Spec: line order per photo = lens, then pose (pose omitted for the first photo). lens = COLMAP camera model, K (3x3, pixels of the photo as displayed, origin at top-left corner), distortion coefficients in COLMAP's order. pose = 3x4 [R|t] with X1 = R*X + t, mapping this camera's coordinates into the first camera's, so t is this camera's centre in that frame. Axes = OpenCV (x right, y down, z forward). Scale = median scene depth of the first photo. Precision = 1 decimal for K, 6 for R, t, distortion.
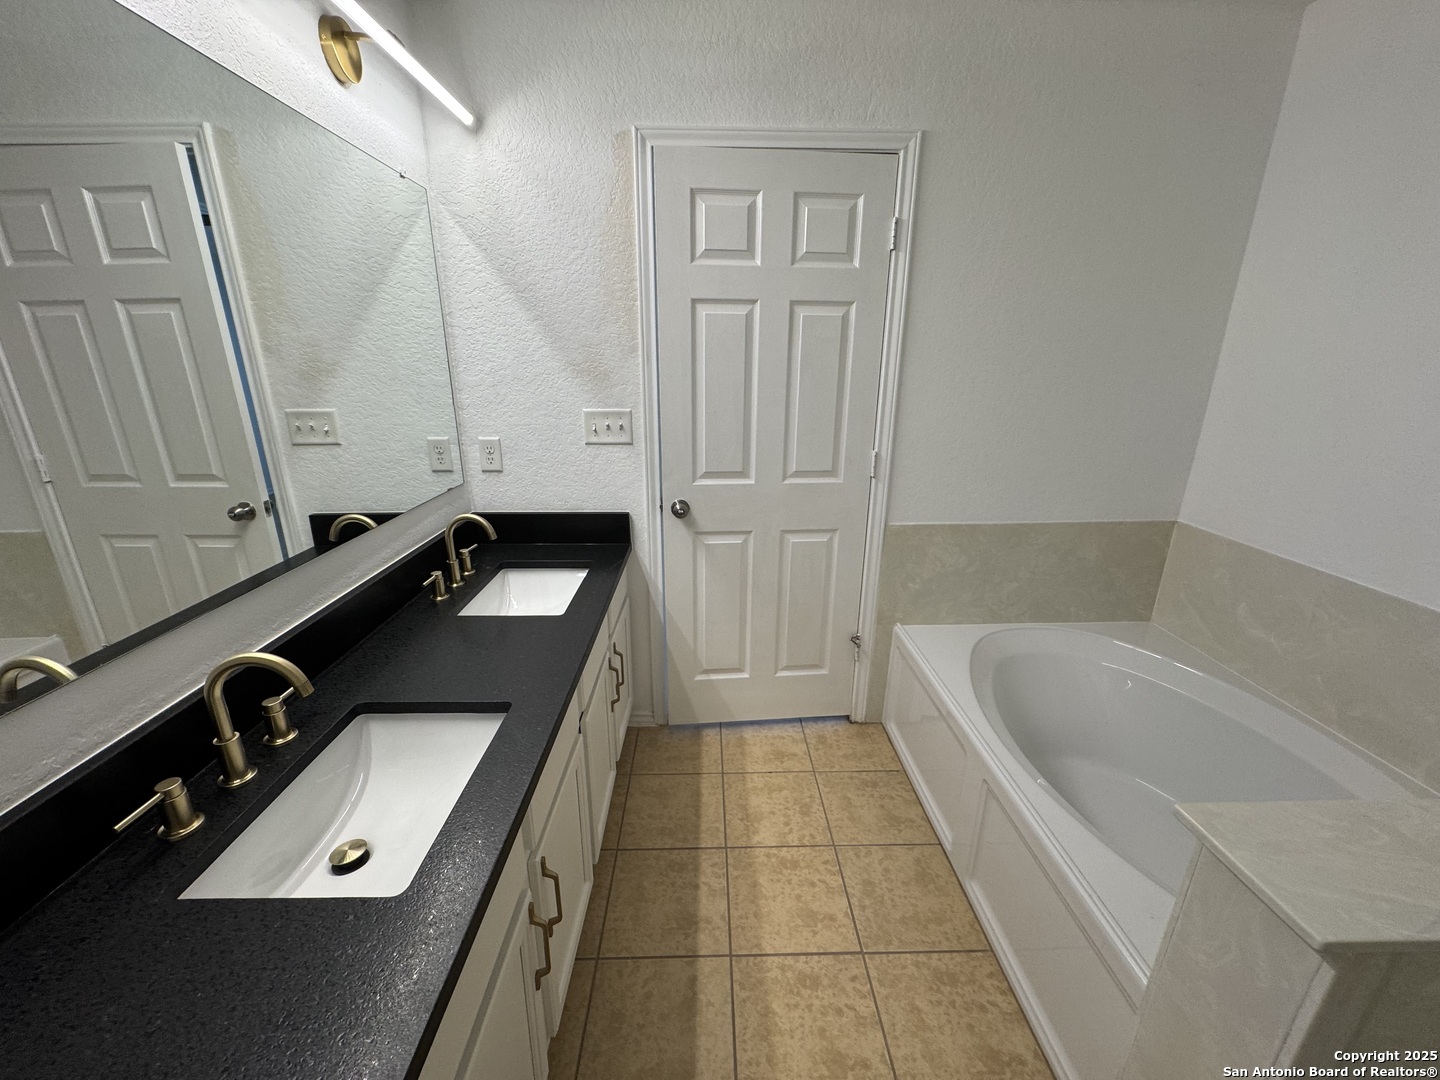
lens RADIAL K [[572.5, 0, 720.0], [0, 572.5, 540.0], [0, 0, 1]] dist [0.000615, -0.000125]
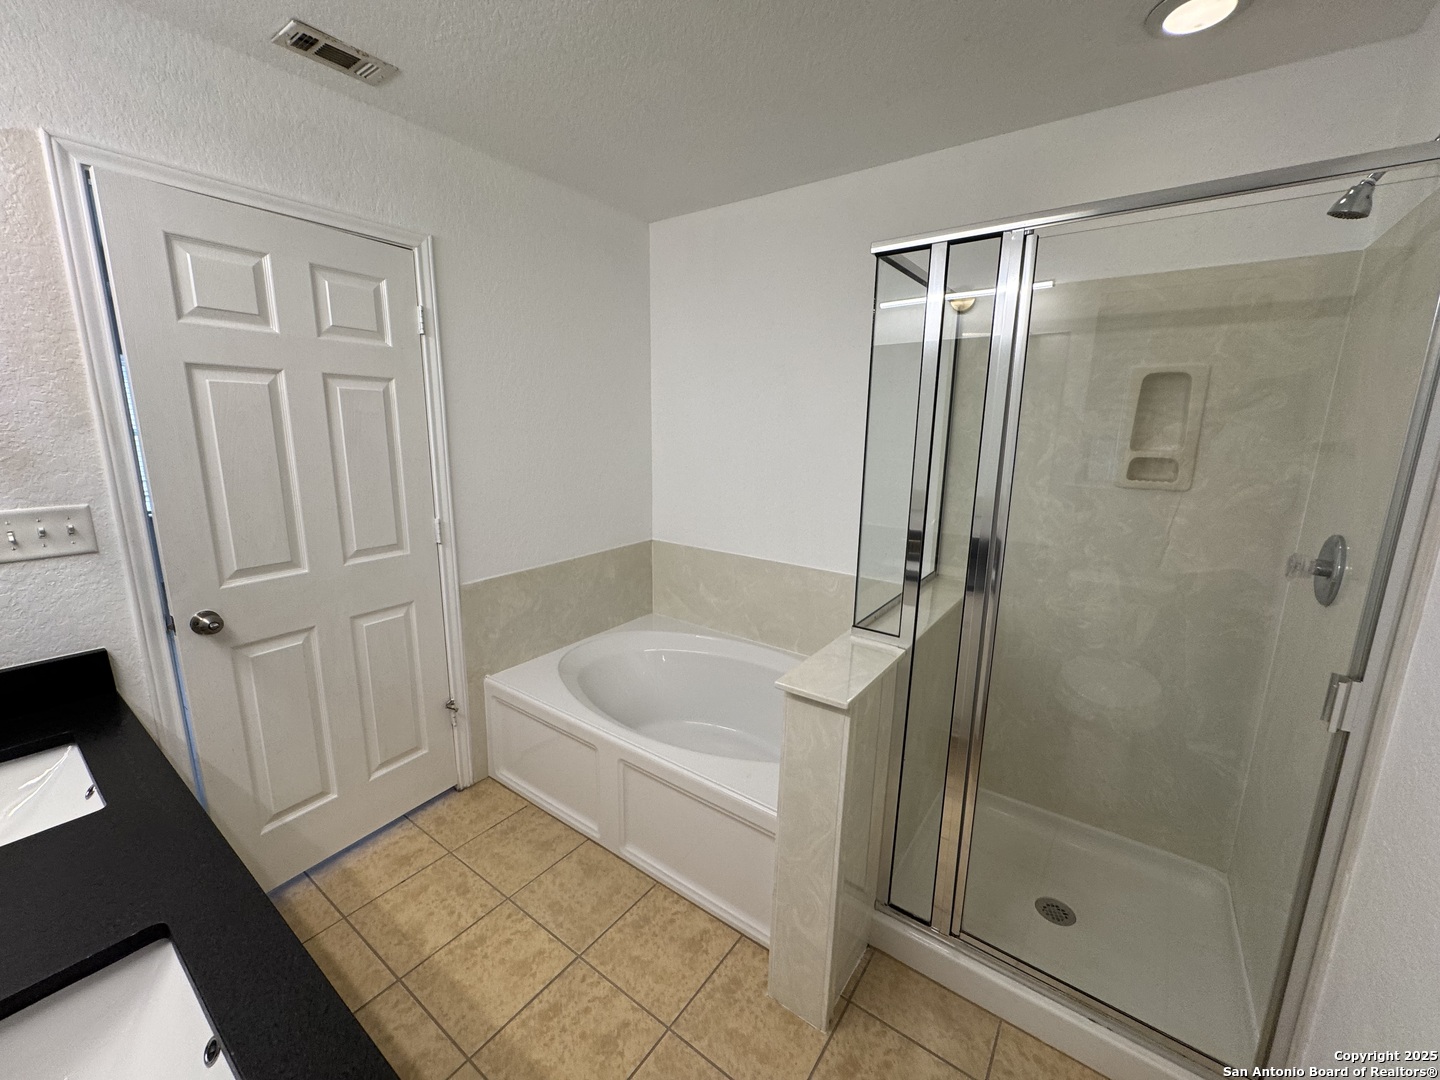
lens RADIAL K [[572.5, 0, 720.0], [0, 572.5, 540.0], [0, 0, 1]] dist [0.000615, -0.000125]
pose [[0.605567, -0.155560, 0.780442, -0.238502], [0.227202, 0.973685, 0.017785, -0.020082], [-0.762672, 0.166548, 0.624975, -0.032114]]
